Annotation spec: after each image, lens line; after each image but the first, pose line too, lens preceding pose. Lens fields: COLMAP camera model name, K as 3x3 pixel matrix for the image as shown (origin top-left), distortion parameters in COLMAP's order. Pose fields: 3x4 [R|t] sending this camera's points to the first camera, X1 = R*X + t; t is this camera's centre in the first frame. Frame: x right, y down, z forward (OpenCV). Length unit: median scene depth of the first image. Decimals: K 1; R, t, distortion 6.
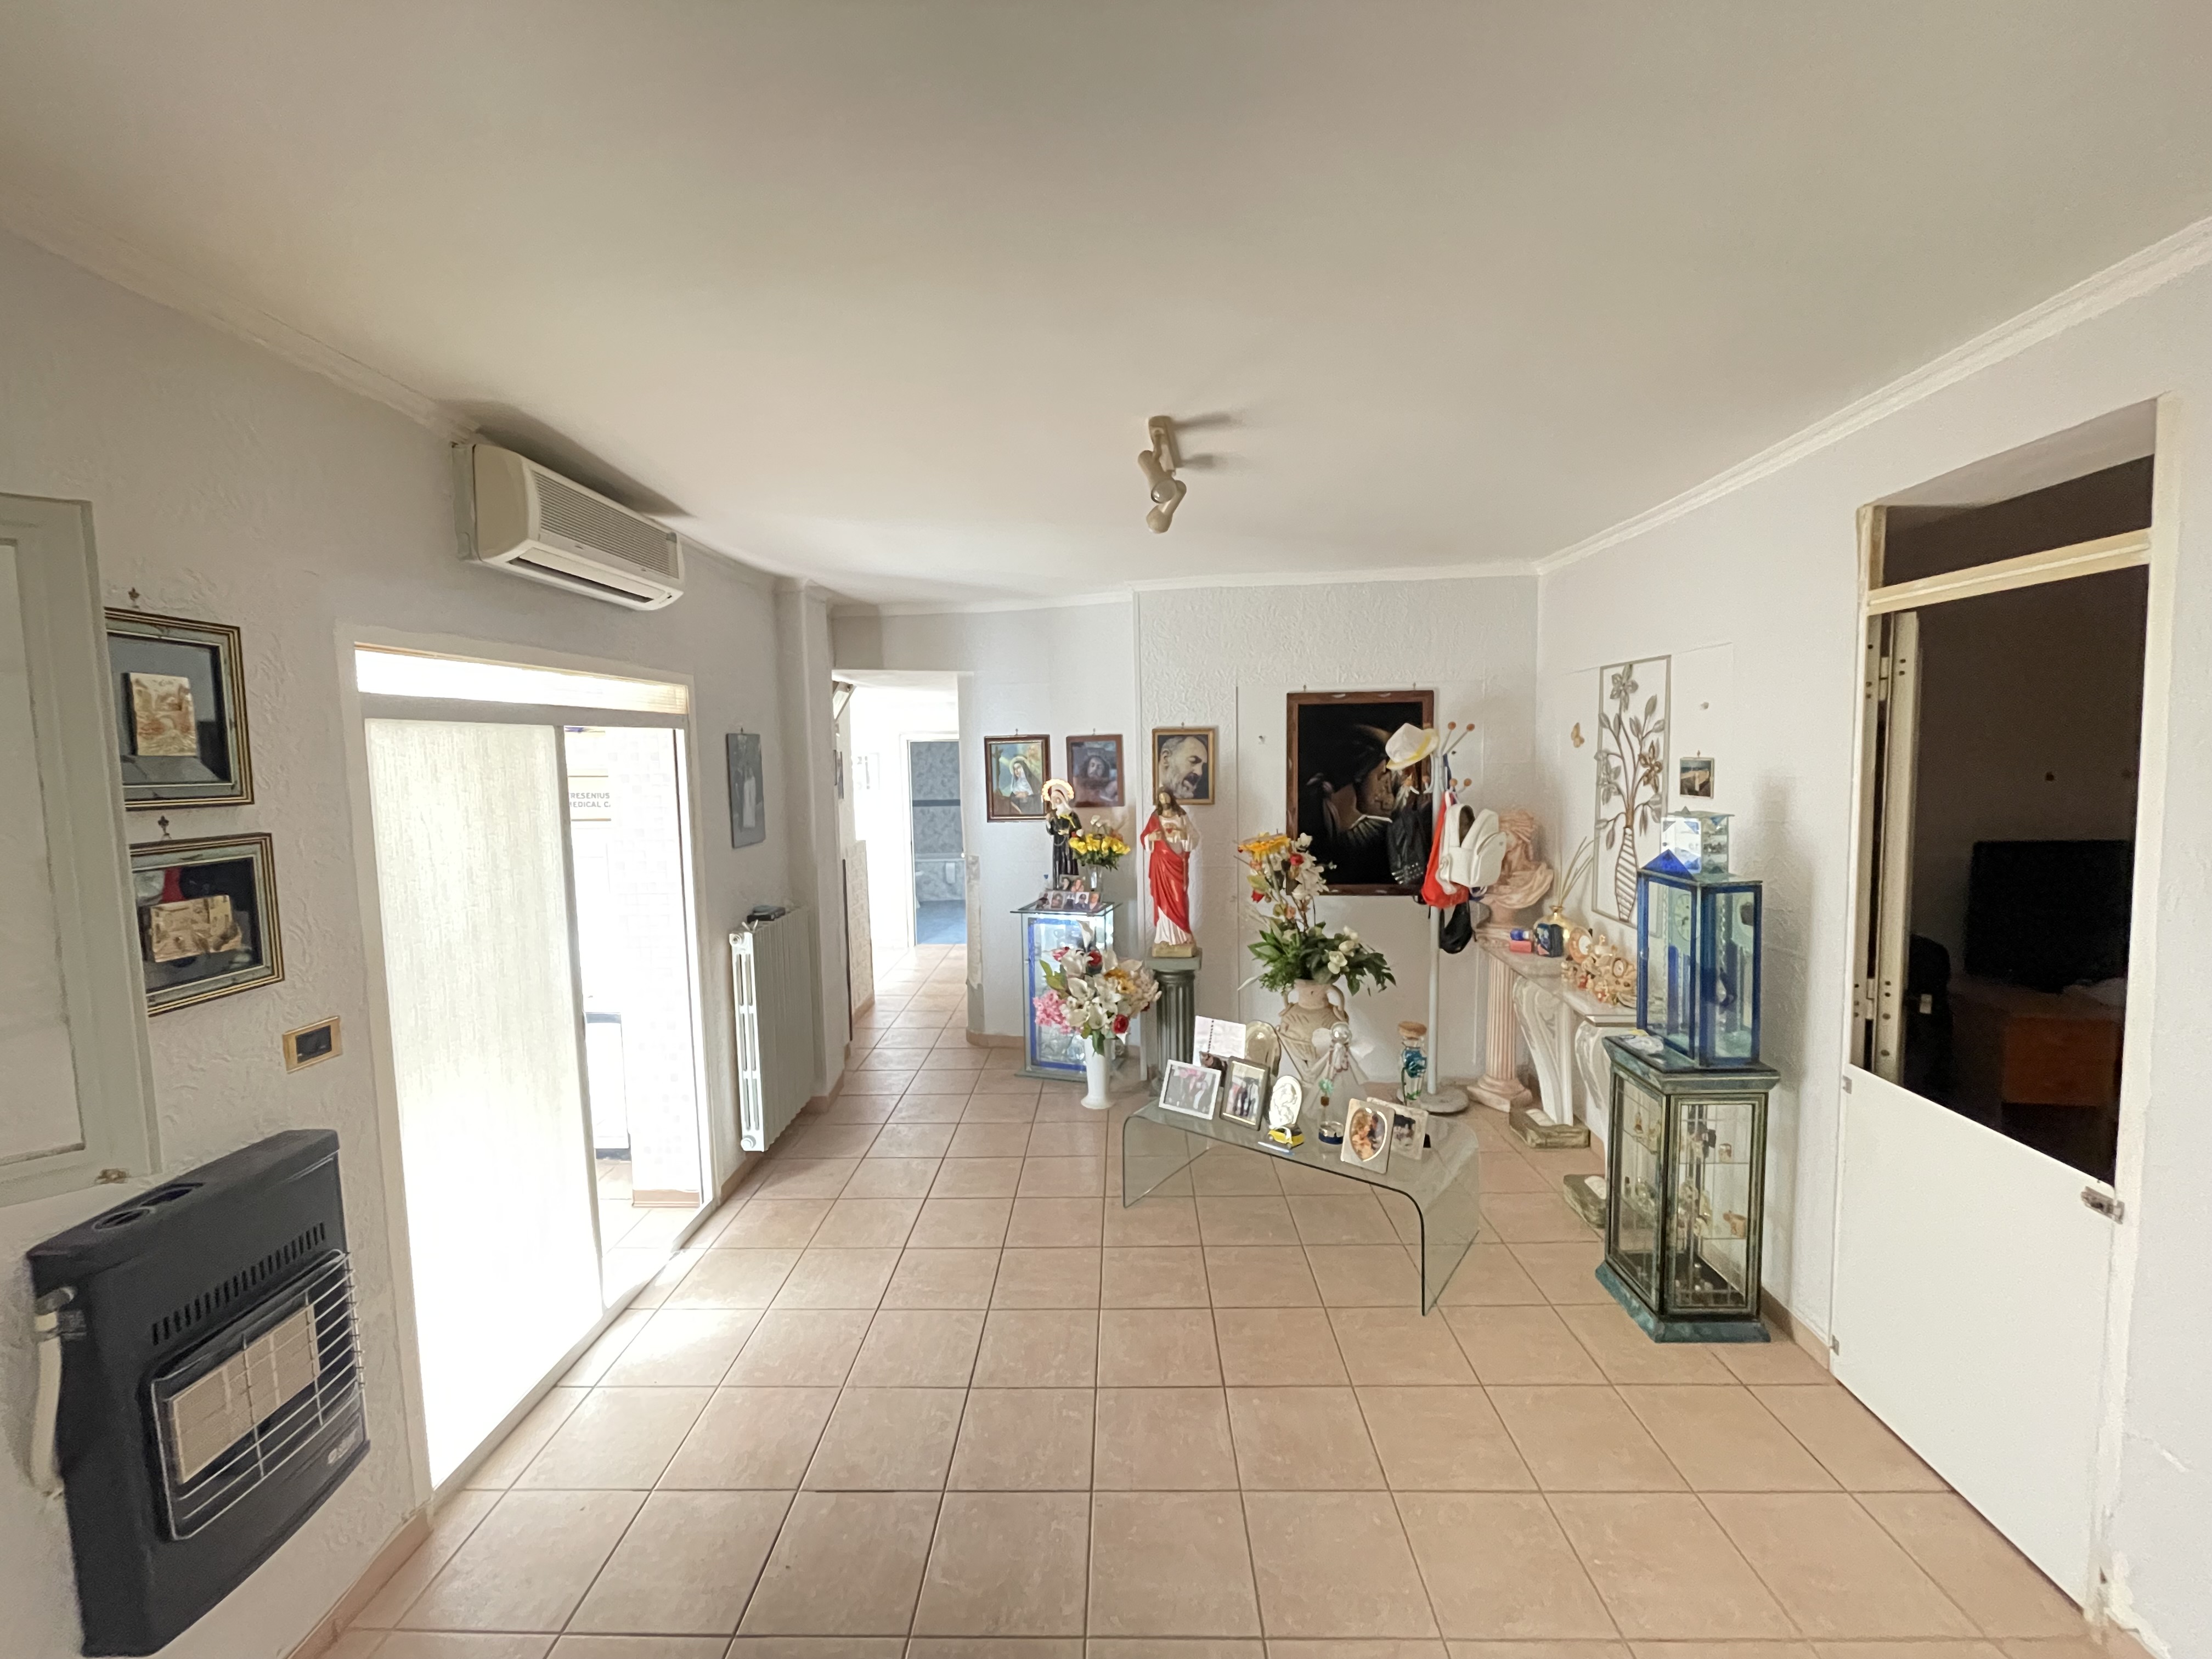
lens RADIAL K [[903.8, 0, 1099.2], [0, 903.8, 816.3], [0, 0, 1]] dist [-0.011706, -0.000129]
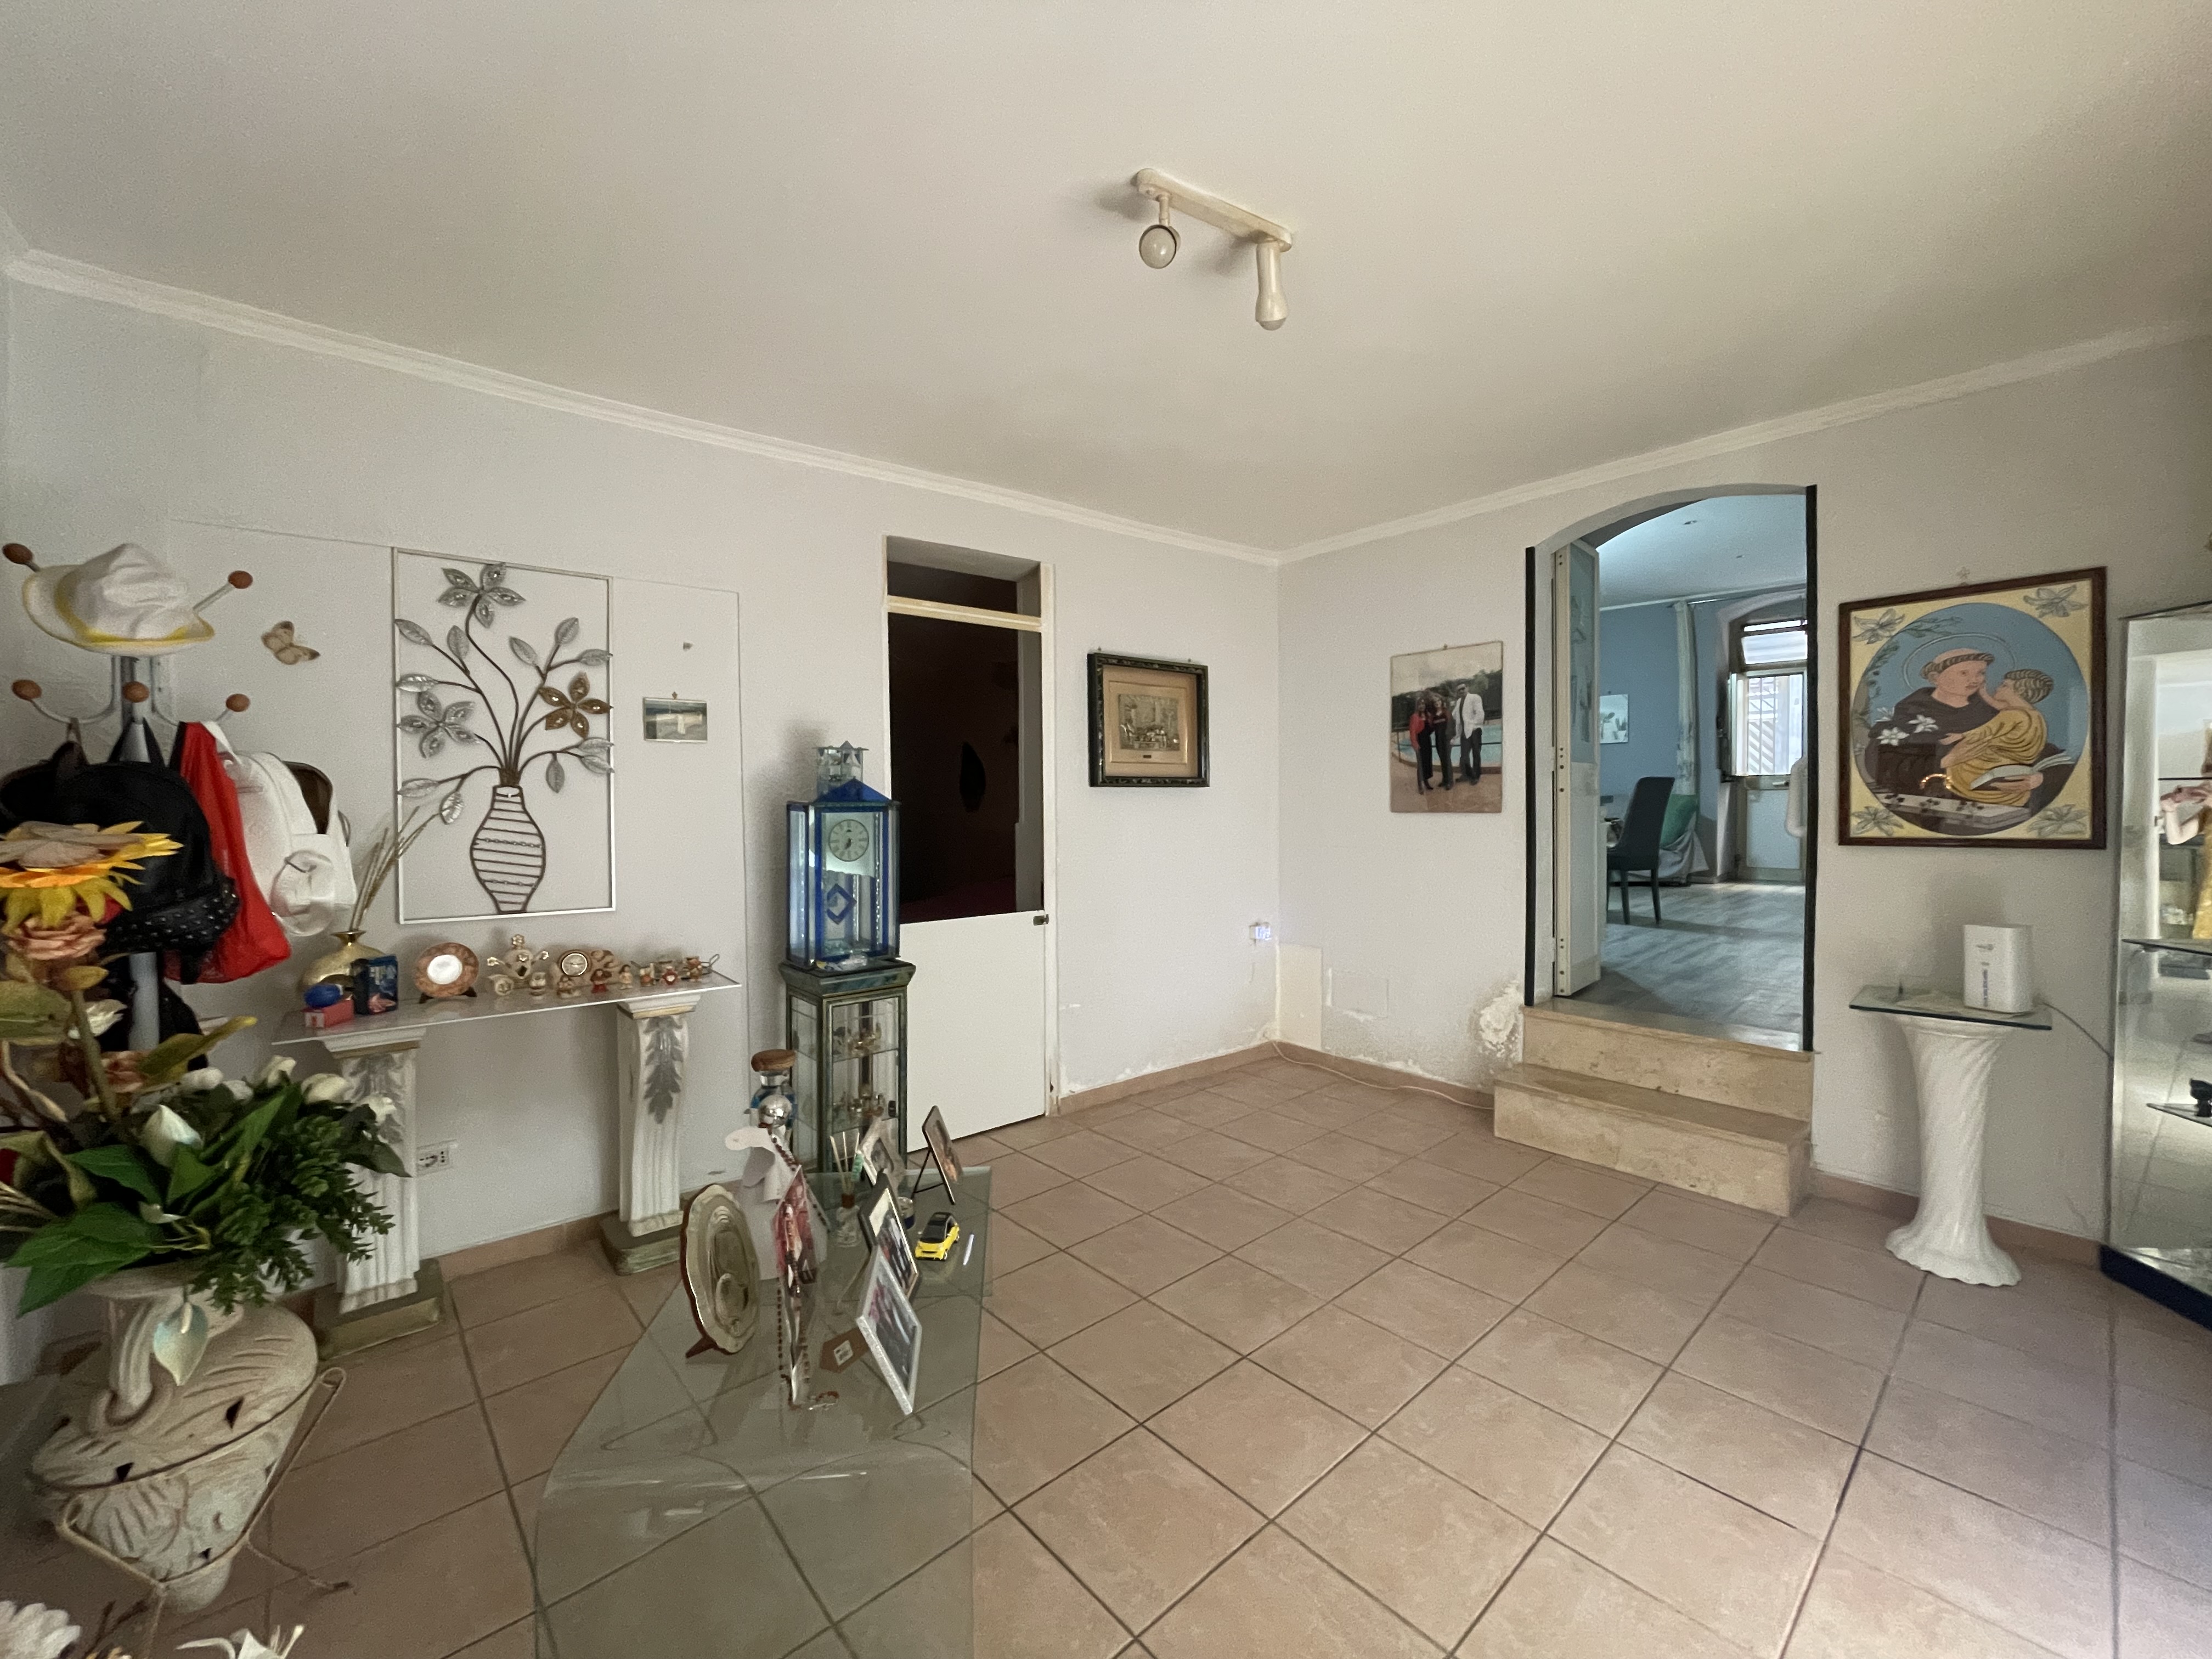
lens RADIAL K [[903.8, 0, 1099.2], [0, 903.8, 816.3], [0, 0, 1]] dist [-0.011706, -0.000129]
pose [[-0.687683, 0.010418, 0.725936, -0.295967], [0.074647, 0.995612, 0.056426, 0.033351], [-0.722163, 0.092992, -0.685444, 1.200454]]
